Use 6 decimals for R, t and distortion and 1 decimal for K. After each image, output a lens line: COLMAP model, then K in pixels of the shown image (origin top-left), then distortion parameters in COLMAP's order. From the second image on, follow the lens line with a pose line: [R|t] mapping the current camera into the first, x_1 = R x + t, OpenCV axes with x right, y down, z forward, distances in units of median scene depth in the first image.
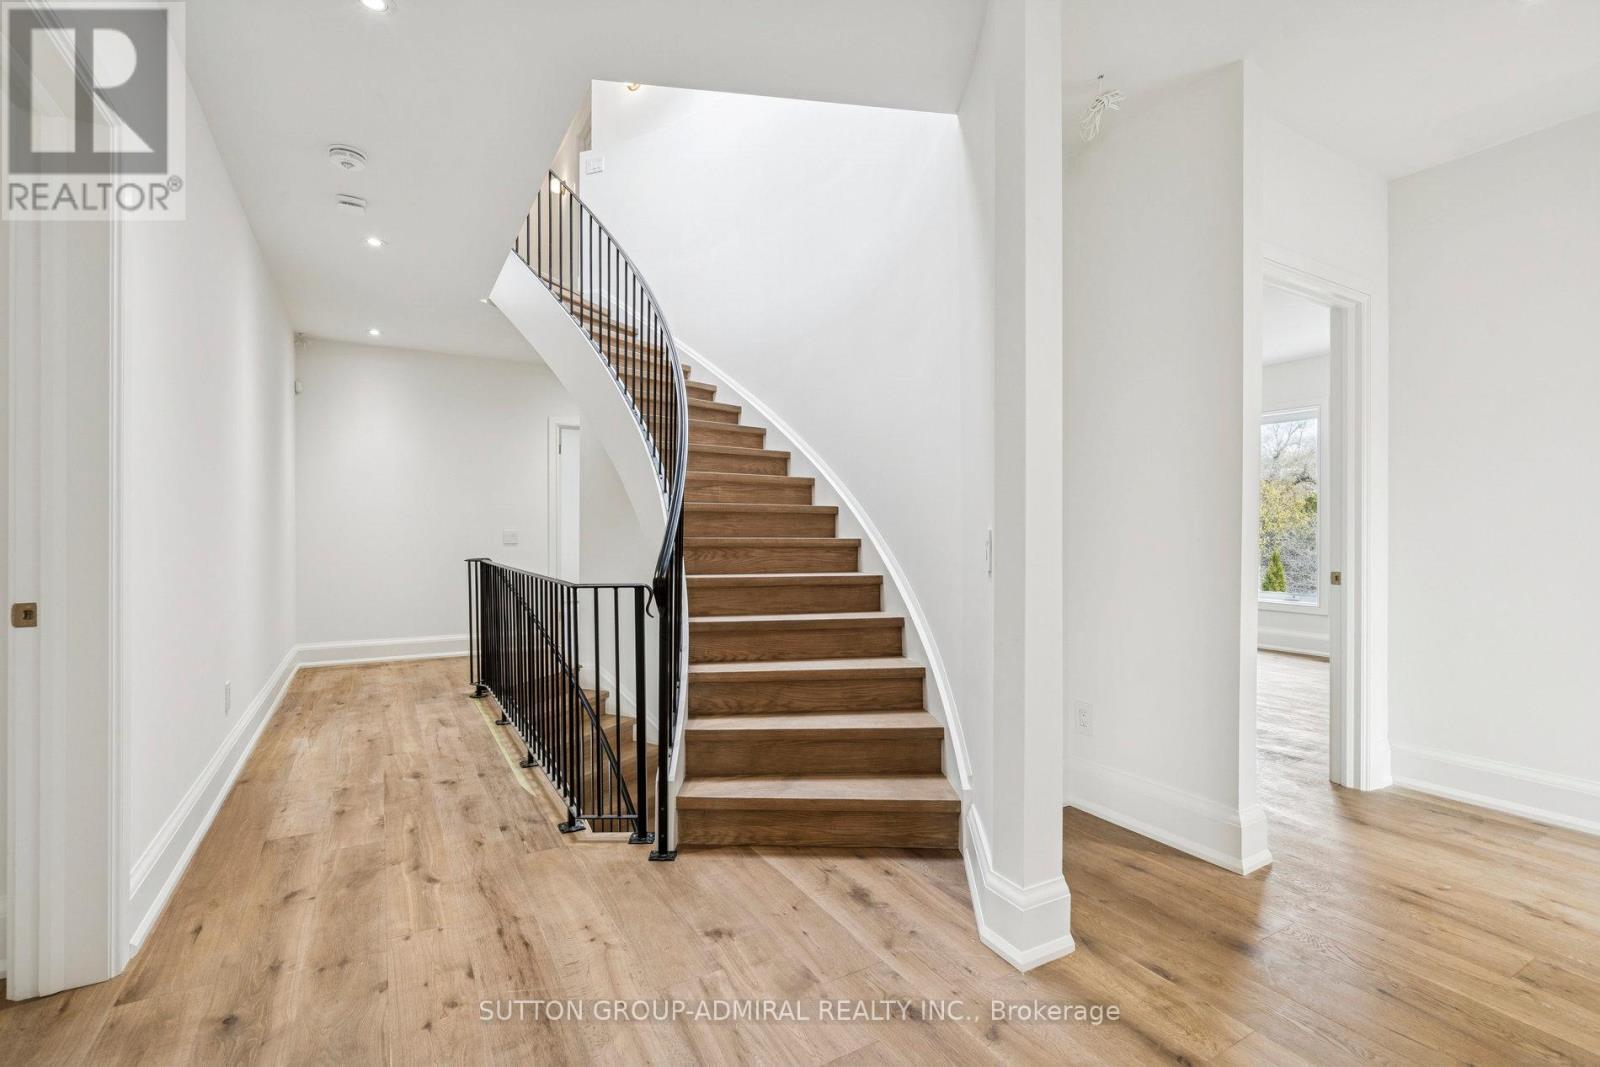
lens RADIAL K [[724.7, 0, 801.1], [0, 724.7, 543.9], [0, 0, 1]] dist [-0.000965, -0.000167]
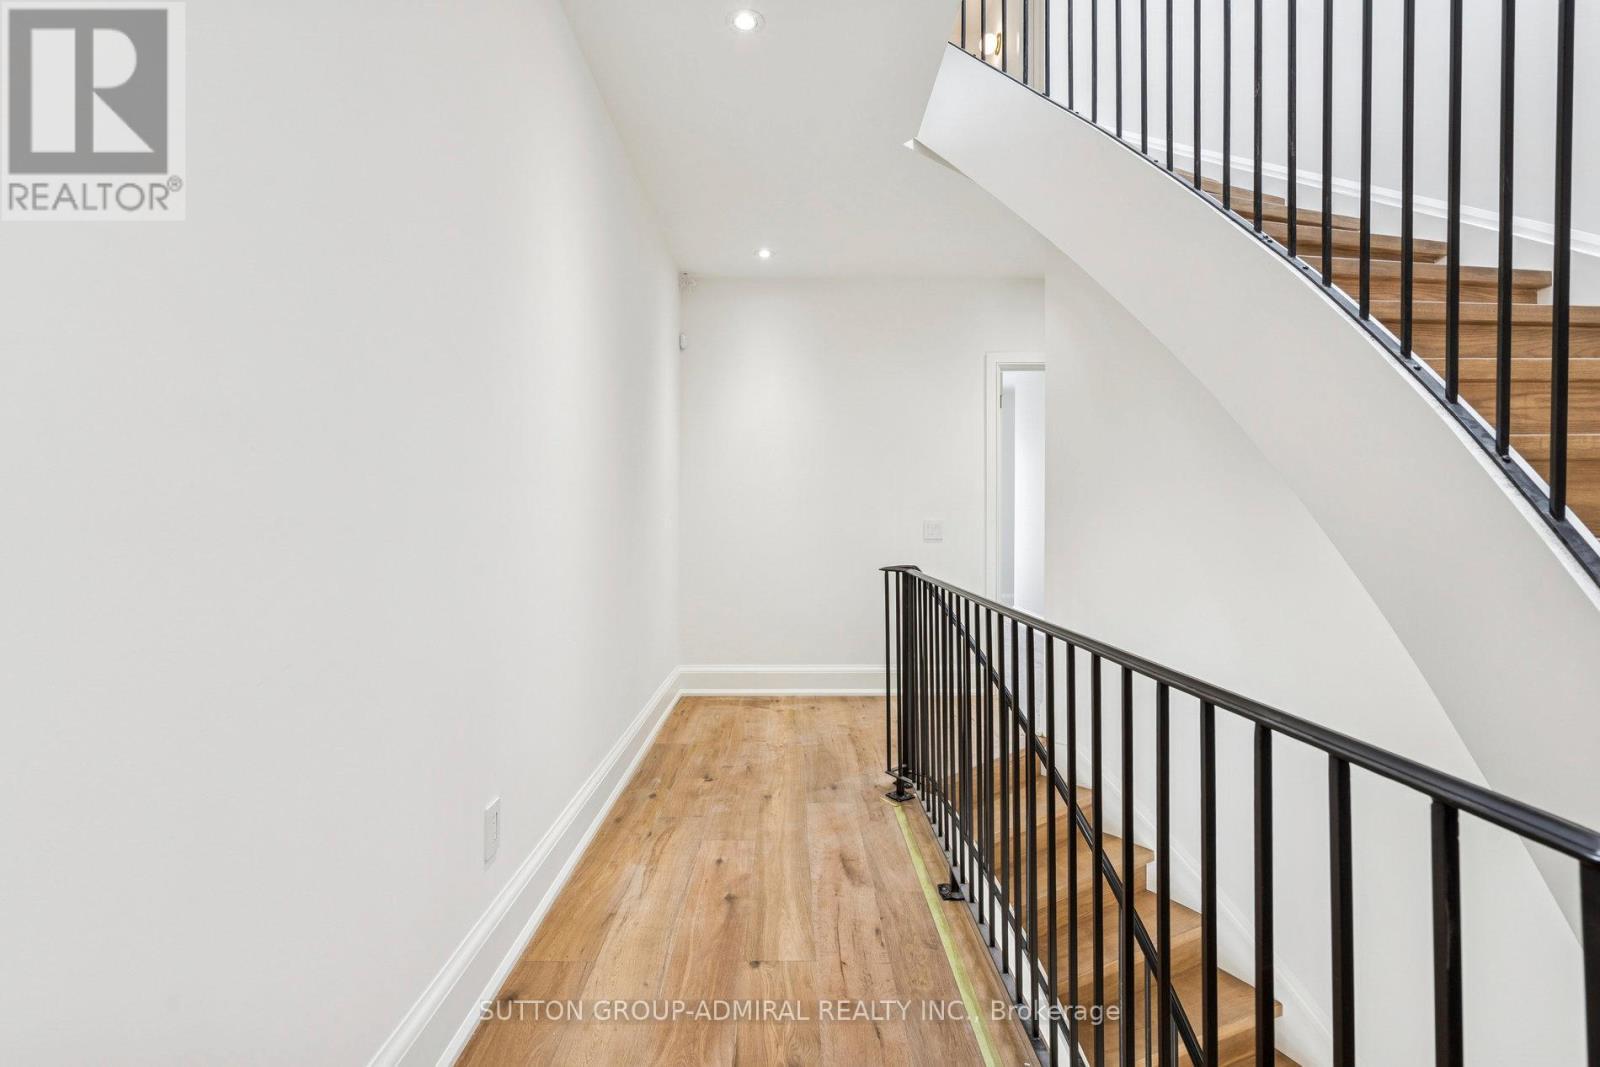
lens RADIAL K [[724.7, 0, 801.1], [0, 724.7, 543.9], [0, 0, 1]] dist [-0.000965, -0.000167]
pose [[0.870140, 0.011526, -0.492670, -0.223622], [-0.003839, 0.999855, 0.016612, -0.008427], [0.492789, -0.012563, 0.870058, 0.441473]]
